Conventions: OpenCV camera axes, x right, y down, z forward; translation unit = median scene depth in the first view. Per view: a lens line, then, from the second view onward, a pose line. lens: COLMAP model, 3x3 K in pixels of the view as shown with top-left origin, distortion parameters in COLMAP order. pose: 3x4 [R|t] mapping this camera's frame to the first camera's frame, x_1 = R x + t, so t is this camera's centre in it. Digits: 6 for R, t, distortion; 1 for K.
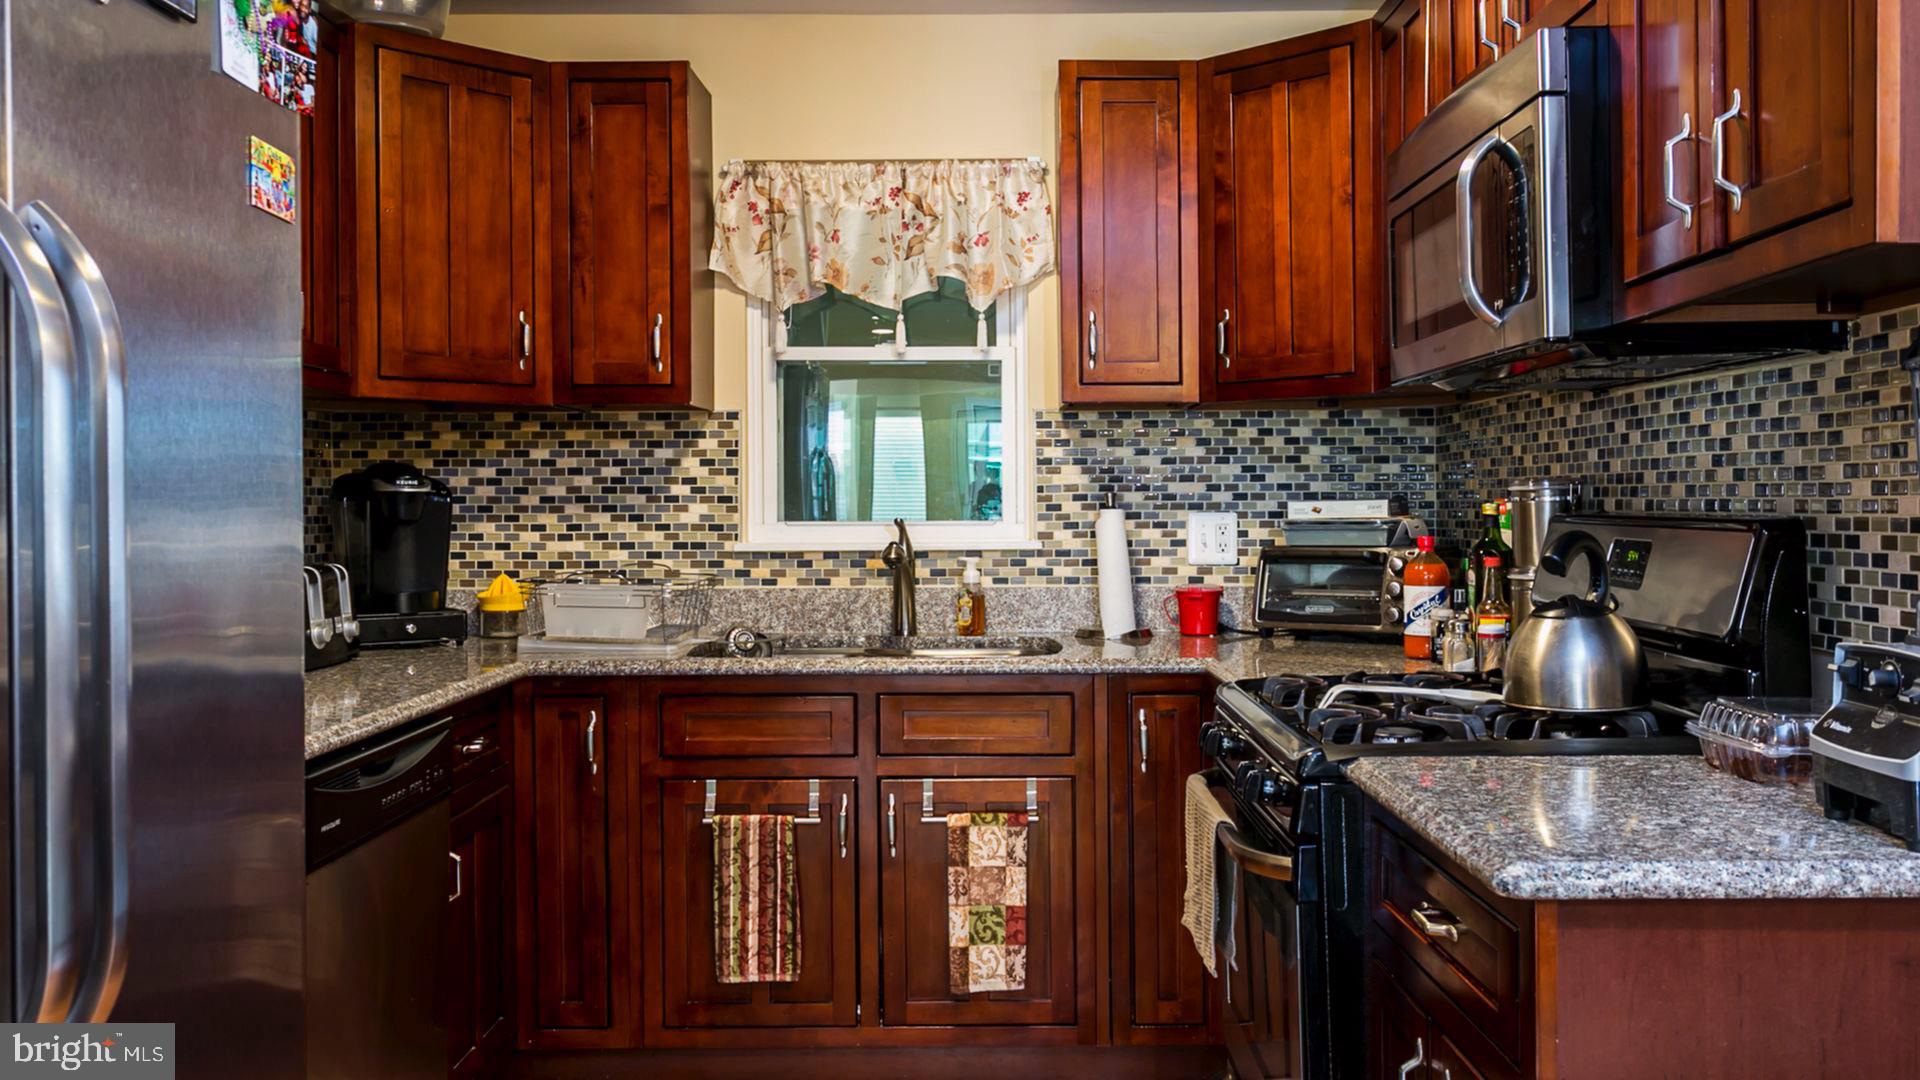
lens RADIAL K [[1671.0, 0, 961.0], [0, 1671.0, 527.7], [0, 0, 1]] dist [0.001809, 0.005533]
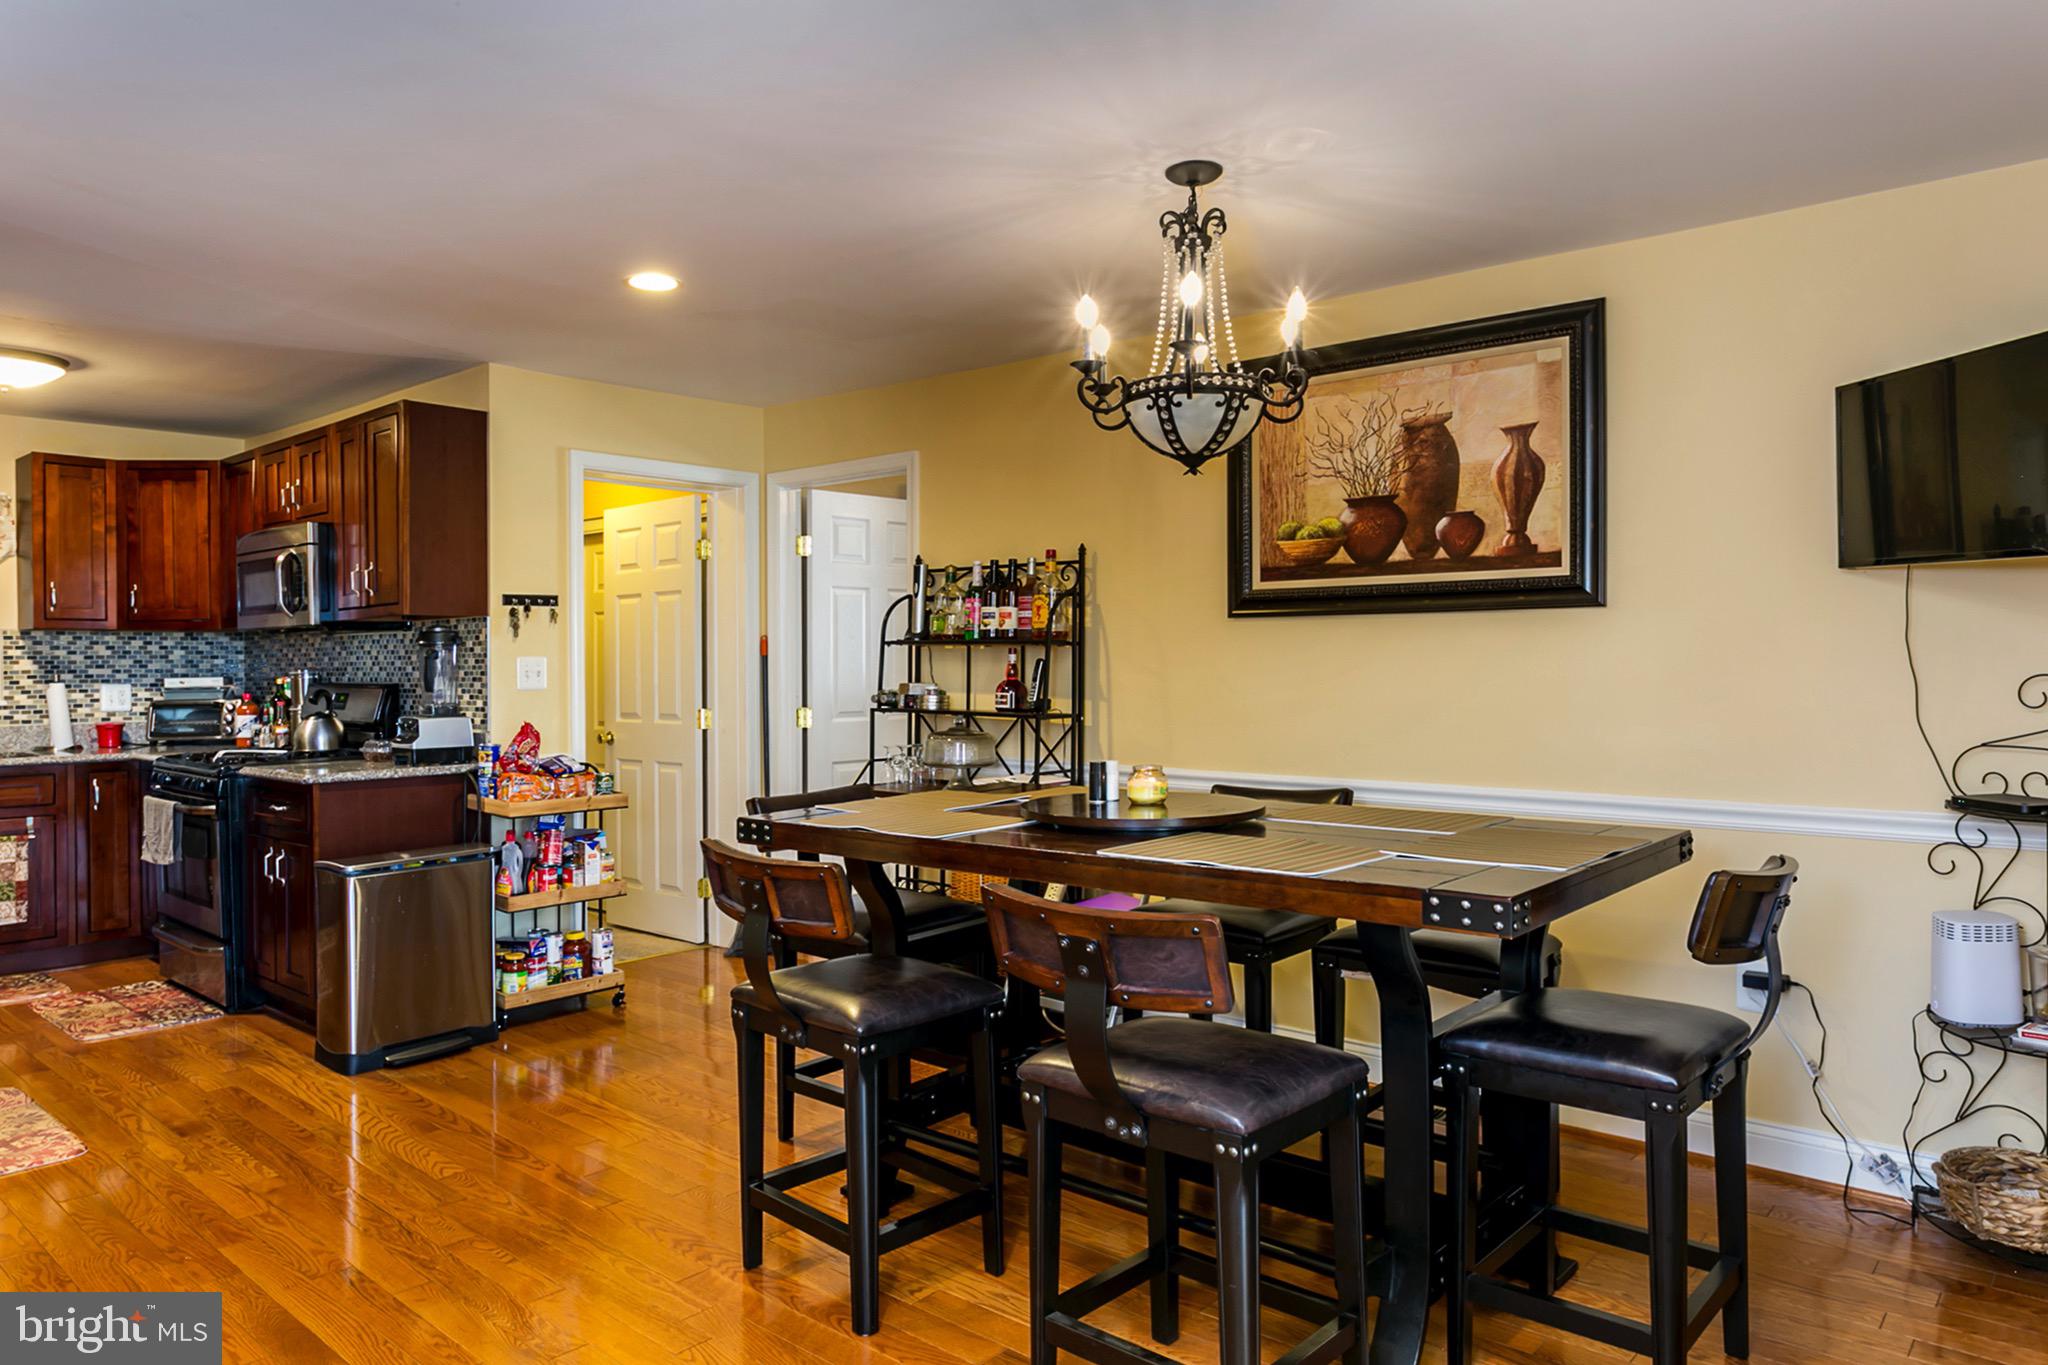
lens RADIAL K [[1305.9, 0, 1030.2], [0, 1305.9, 651.5], [0, 0, 1]] dist [0.000223, -0.000161]
pose [[0.651824, 0.008252, 0.758325, -0.349917], [0.015222, 0.999597, -0.023961, 0.006218], [-0.758217, 0.027161, 0.651436, -0.899238]]
